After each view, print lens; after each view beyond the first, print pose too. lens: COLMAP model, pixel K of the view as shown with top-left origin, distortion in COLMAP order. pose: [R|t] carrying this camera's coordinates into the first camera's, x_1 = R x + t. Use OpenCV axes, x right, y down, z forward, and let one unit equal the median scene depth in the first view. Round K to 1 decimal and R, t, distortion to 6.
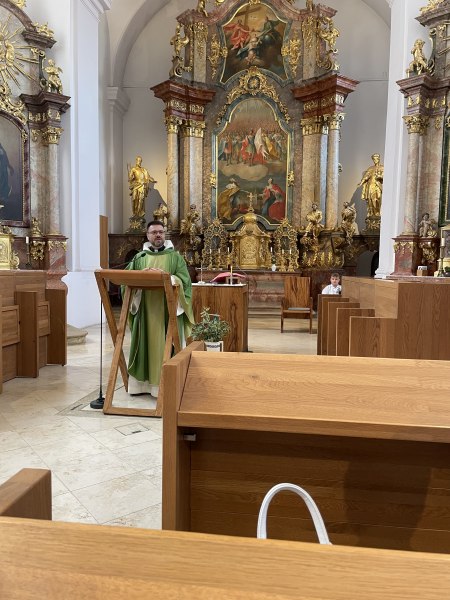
lens RADIAL K [[452.0, 0, 224.3], [0, 452.0, 291.7], [0, 0, 1]] dist [0.109878, -0.139206]
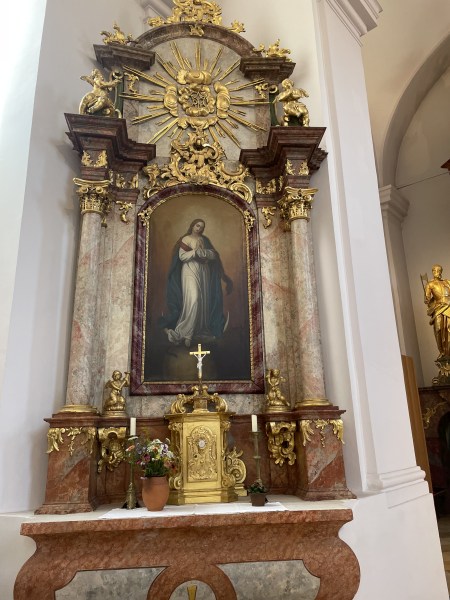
lens RADIAL K [[452.0, 0, 224.3], [0, 452.0, 291.7], [0, 0, 1]] dist [0.109878, -0.139206]
pose [[0.837637, -0.187969, -0.512866, -0.196480], [0.010710, 0.944396, -0.328636, -0.083066], [0.546122, 0.269785, 0.793074, 0.572307]]
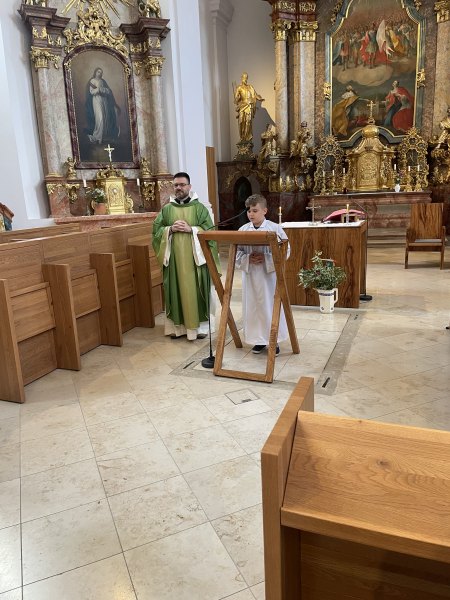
lens RADIAL K [[452.0, 0, 224.3], [0, 452.0, 291.7], [0, 0, 1]] dist [0.109878, -0.139206]
pose [[0.969737, -0.002169, -0.244141, -0.000243], [0.044929, 0.984469, 0.169713, -0.034192], [0.239982, -0.175546, 0.954774, 0.040187]]
